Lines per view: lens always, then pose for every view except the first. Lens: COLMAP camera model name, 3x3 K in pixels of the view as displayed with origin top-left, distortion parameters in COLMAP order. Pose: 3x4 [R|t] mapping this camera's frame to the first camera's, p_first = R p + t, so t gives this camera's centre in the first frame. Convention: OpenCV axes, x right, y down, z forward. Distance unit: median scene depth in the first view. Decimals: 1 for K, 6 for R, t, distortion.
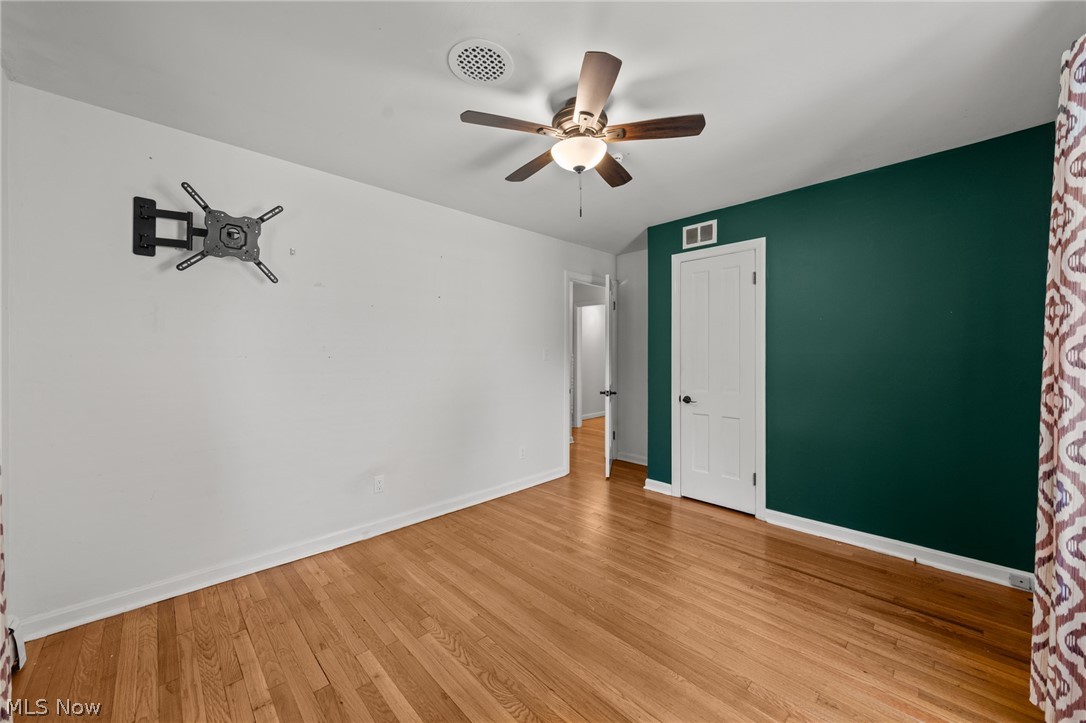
lens RADIAL K [[402.2, 0, 544.6], [0, 402.2, 354.0], [0, 0, 1]] dist [0.000330, -0.000017]
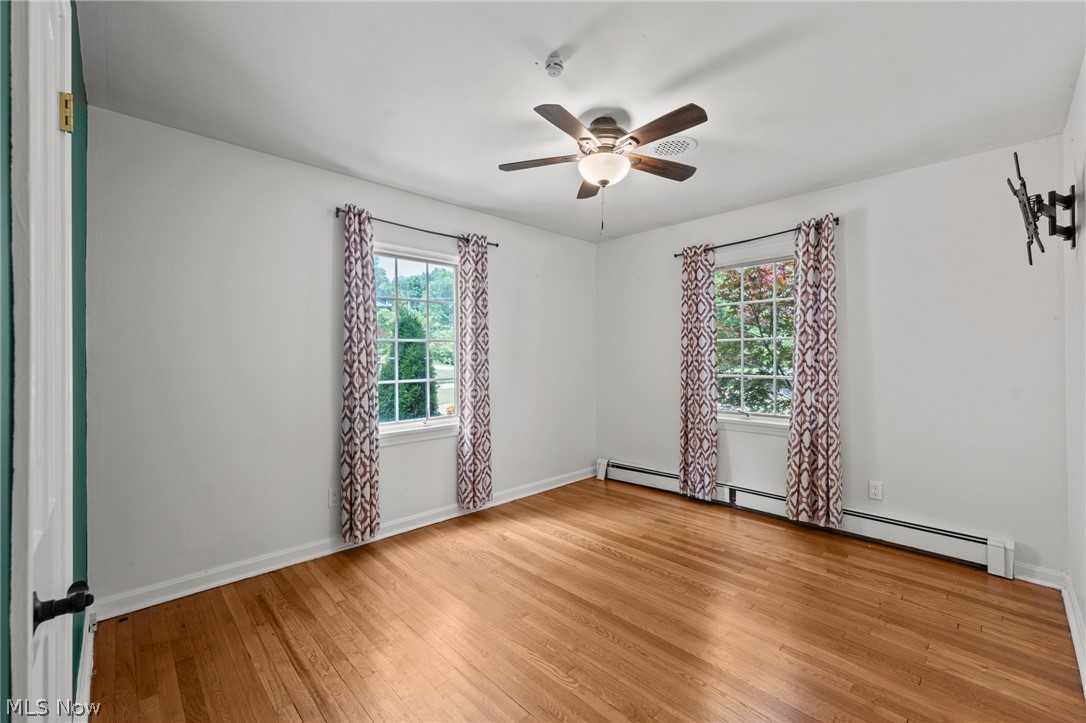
lens RADIAL K [[452.3, 0, 543.0], [0, 452.3, 361.5], [0, 0, 1]] dist [0.000313, 0.000015]
pose [[-0.999974, 0.003307, 0.006362, 0.239912], [0.003339, 0.999982, 0.005003, 0.008273], [-0.006345, 0.005024, -0.999967, 2.179412]]
